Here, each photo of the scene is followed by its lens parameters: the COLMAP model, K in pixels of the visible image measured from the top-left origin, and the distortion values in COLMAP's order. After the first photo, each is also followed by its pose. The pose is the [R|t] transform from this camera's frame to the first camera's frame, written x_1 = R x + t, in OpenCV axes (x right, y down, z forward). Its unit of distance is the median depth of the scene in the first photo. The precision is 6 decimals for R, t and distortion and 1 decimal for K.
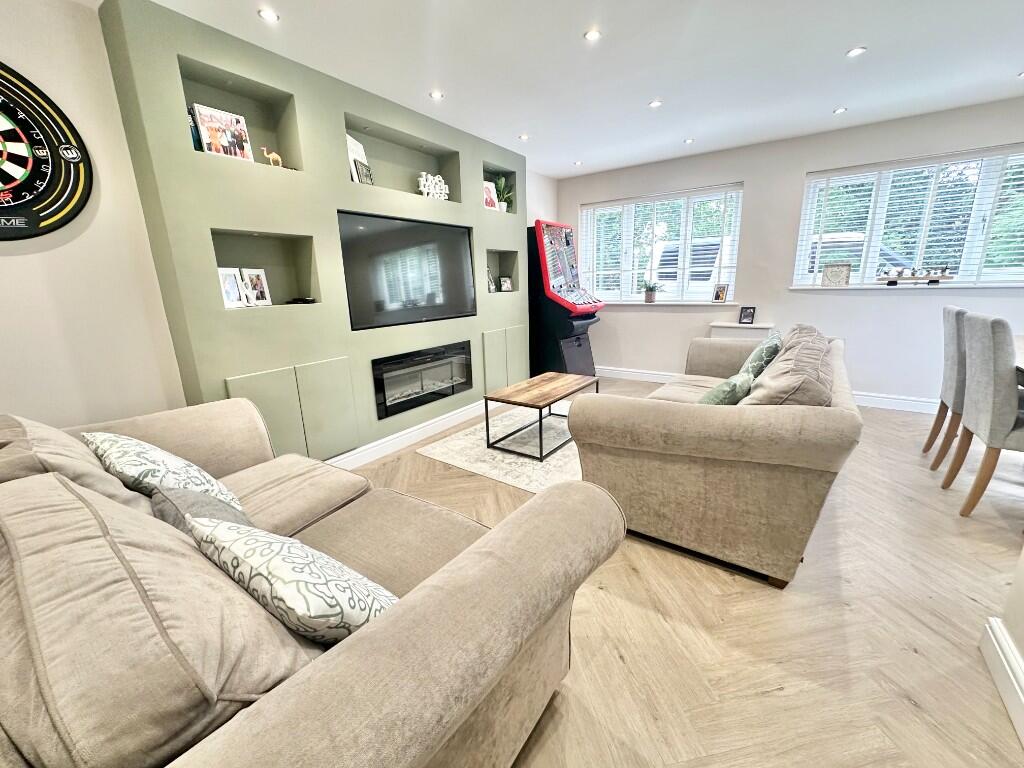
lens RADIAL K [[408.9, 0, 512.0], [0, 408.9, 381.5], [0, 0, 1]] dist [-0.004190, 0.000594]
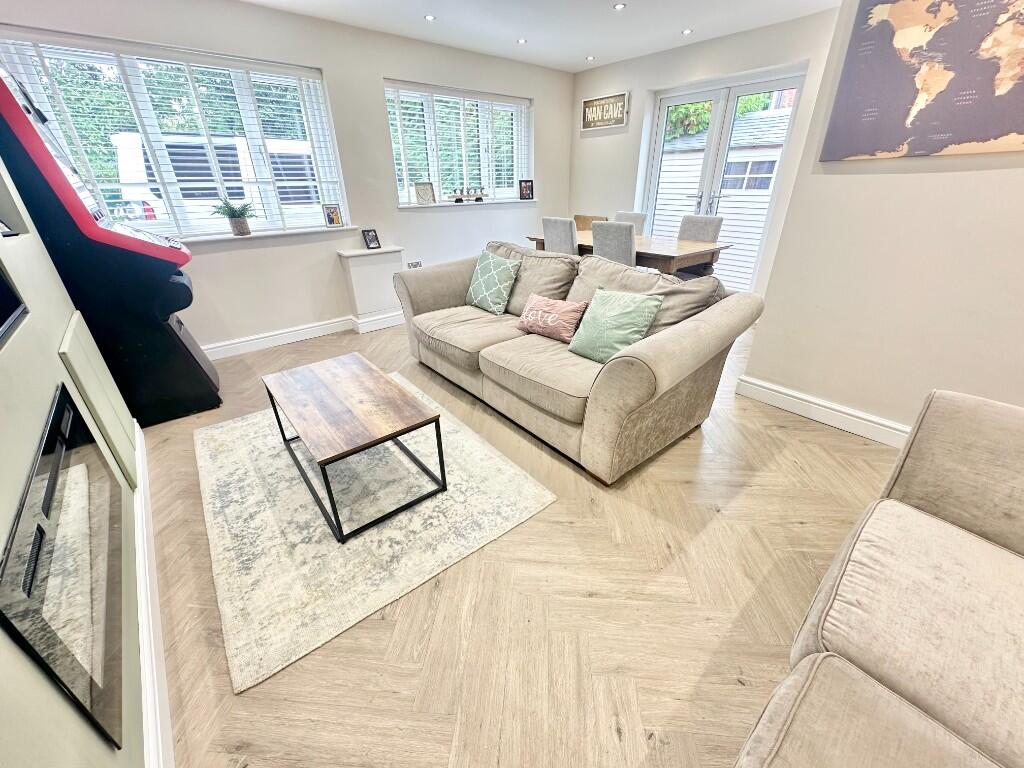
lens RADIAL K [[408.9, 0, 514.7], [0, 408.9, 381.5], [0, 0, 1]] dist [-0.004190, 0.000594]
pose [[0.246559, -0.403793, 0.880999, -0.439413], [0.233341, 0.907055, 0.350432, -0.183792], [-0.940617, 0.119171, 0.317864, 0.684579]]
